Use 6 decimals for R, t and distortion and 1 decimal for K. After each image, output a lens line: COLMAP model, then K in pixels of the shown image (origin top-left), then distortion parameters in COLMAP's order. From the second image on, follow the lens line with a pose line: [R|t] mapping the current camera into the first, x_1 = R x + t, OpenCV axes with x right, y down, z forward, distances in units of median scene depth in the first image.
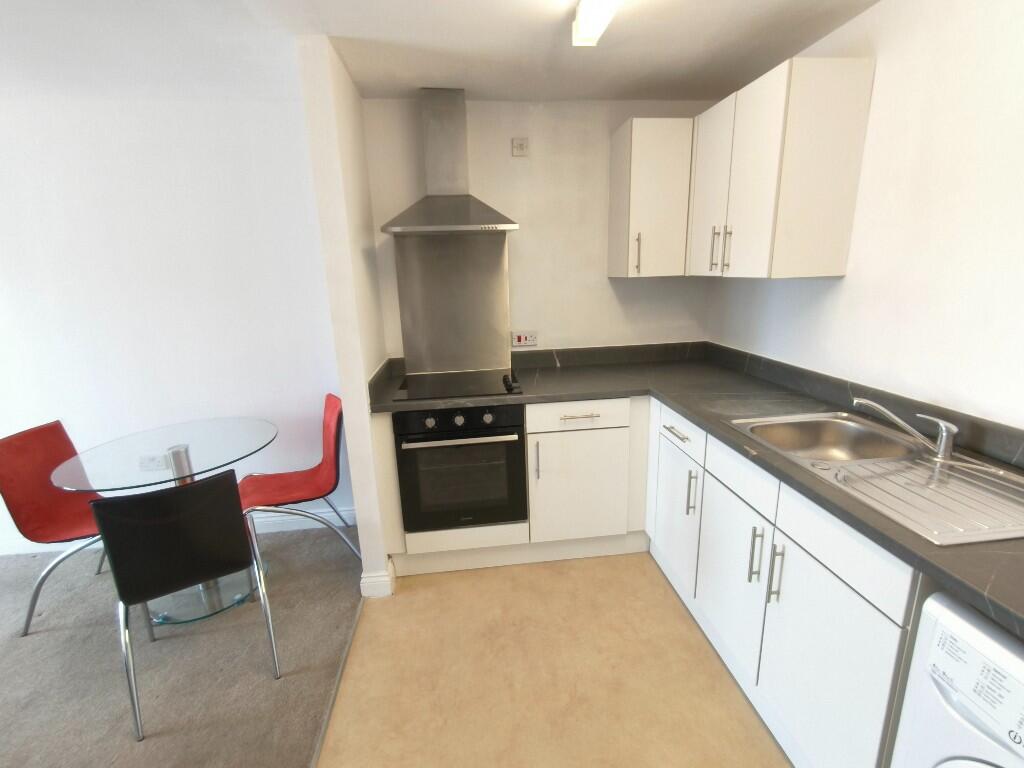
lens RADIAL K [[464.8, 0, 516.4], [0, 464.8, 384.1], [0, 0, 1]] dist [0.000295, 0.000580]
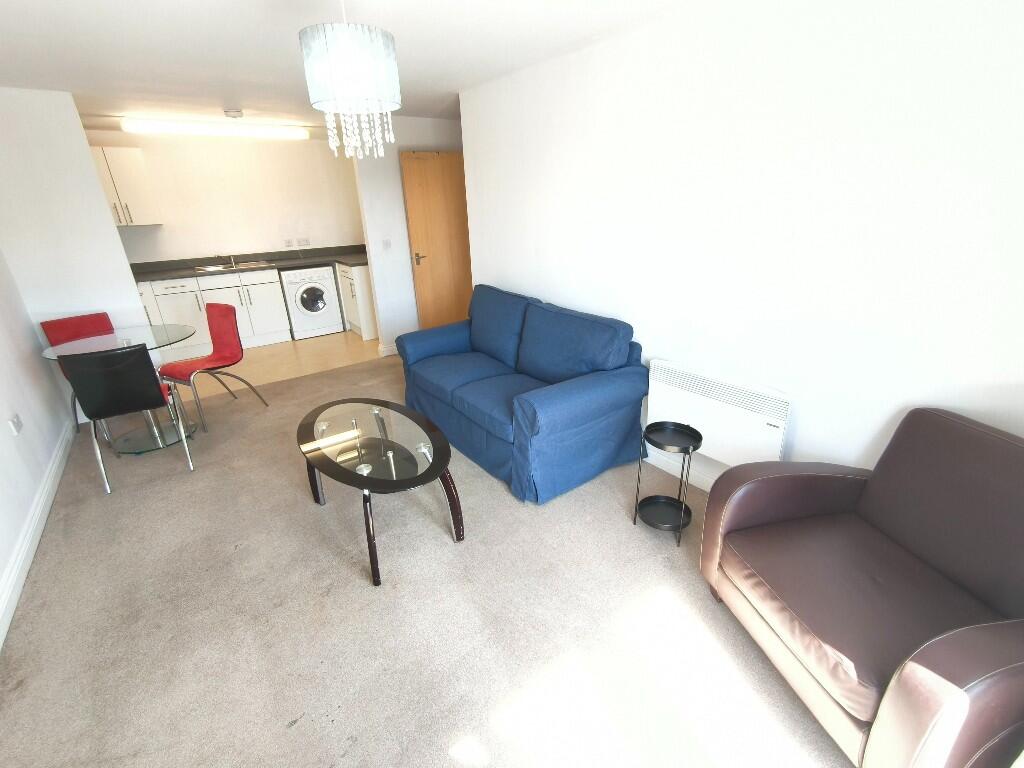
lens RADIAL K [[464.8, 0, 516.4], [0, 464.8, 384.1], [0, 0, 1]] dist [0.000295, 0.000580]
pose [[-0.499792, -0.276368, 0.820871, -2.523399], [0.253293, 0.859663, 0.443647, -0.082362], [-0.828282, 0.429652, -0.359650, 0.534895]]
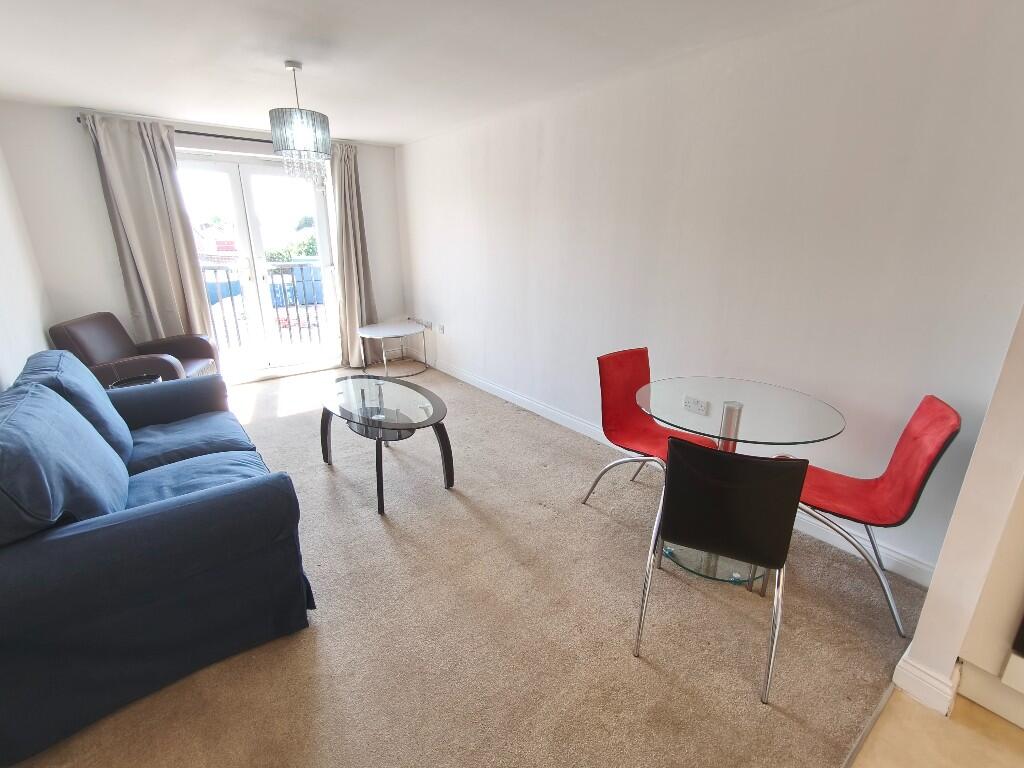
lens RADIAL K [[464.8, 0, 516.4], [0, 464.8, 384.1], [0, 0, 1]] dist [0.000295, 0.000580]
pose [[0.524400, 0.292418, -0.799685, -0.199757], [-0.227680, 0.953137, 0.199227, 0.007530], [0.820467, 0.077598, 0.566403, 0.081738]]
